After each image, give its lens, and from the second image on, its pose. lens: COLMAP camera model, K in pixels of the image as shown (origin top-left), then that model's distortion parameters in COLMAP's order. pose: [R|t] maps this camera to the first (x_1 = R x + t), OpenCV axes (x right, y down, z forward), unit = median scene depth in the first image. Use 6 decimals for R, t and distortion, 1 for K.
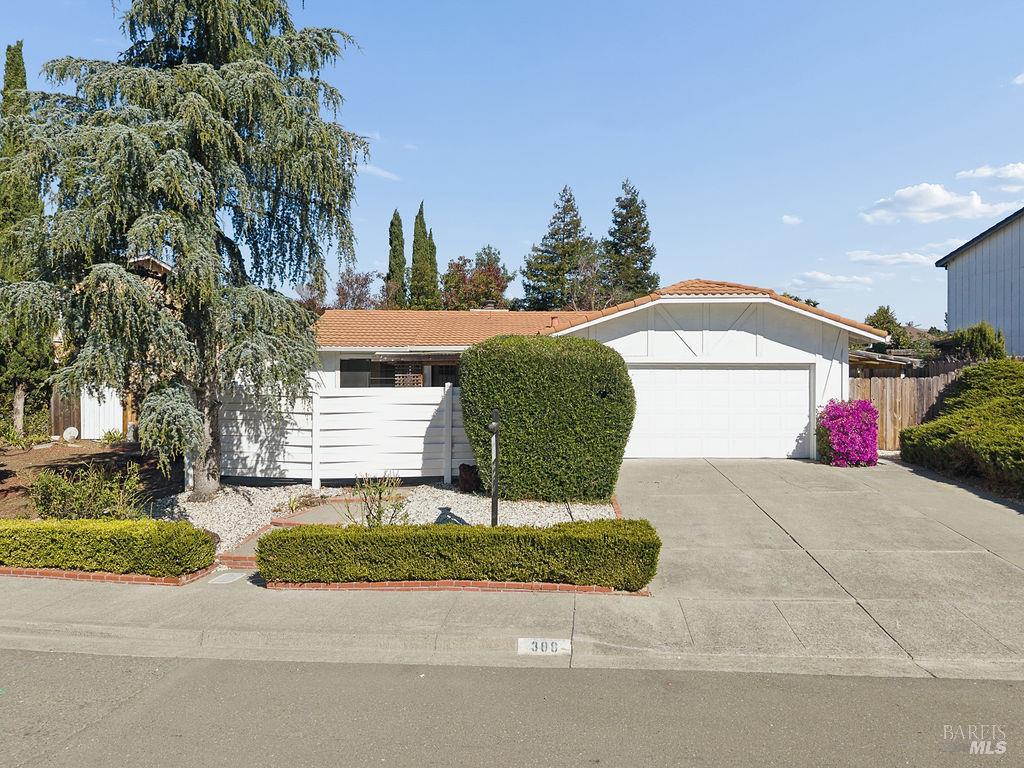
lens RADIAL K [[679.9, 0, 508.4], [0, 679.9, 381.3], [0, 0, 1]] dist [0.000957, -0.000028]
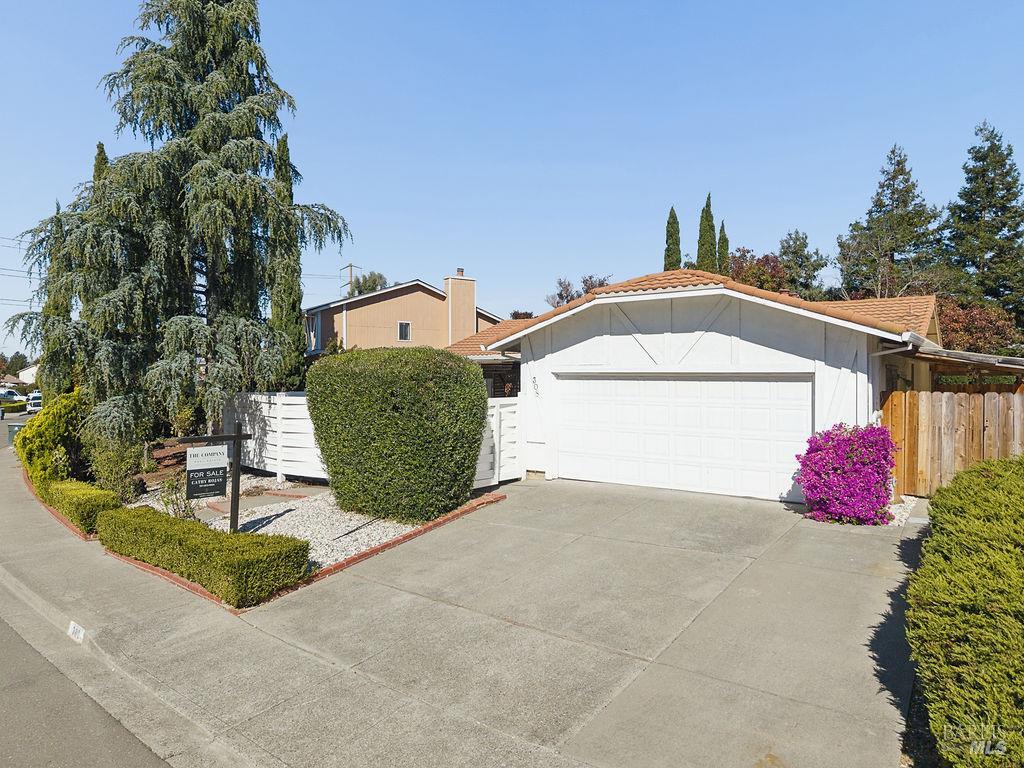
lens RADIAL K [[679.9, 0, 508.4], [0, 679.9, 381.3], [0, 0, 1]] dist [0.000957, -0.000028]
pose [[0.814221, 0.005393, -0.580529, 0.606908], [-0.004235, 0.999985, 0.003350, -0.018255], [0.580539, -0.000269, 0.814232, 0.227905]]
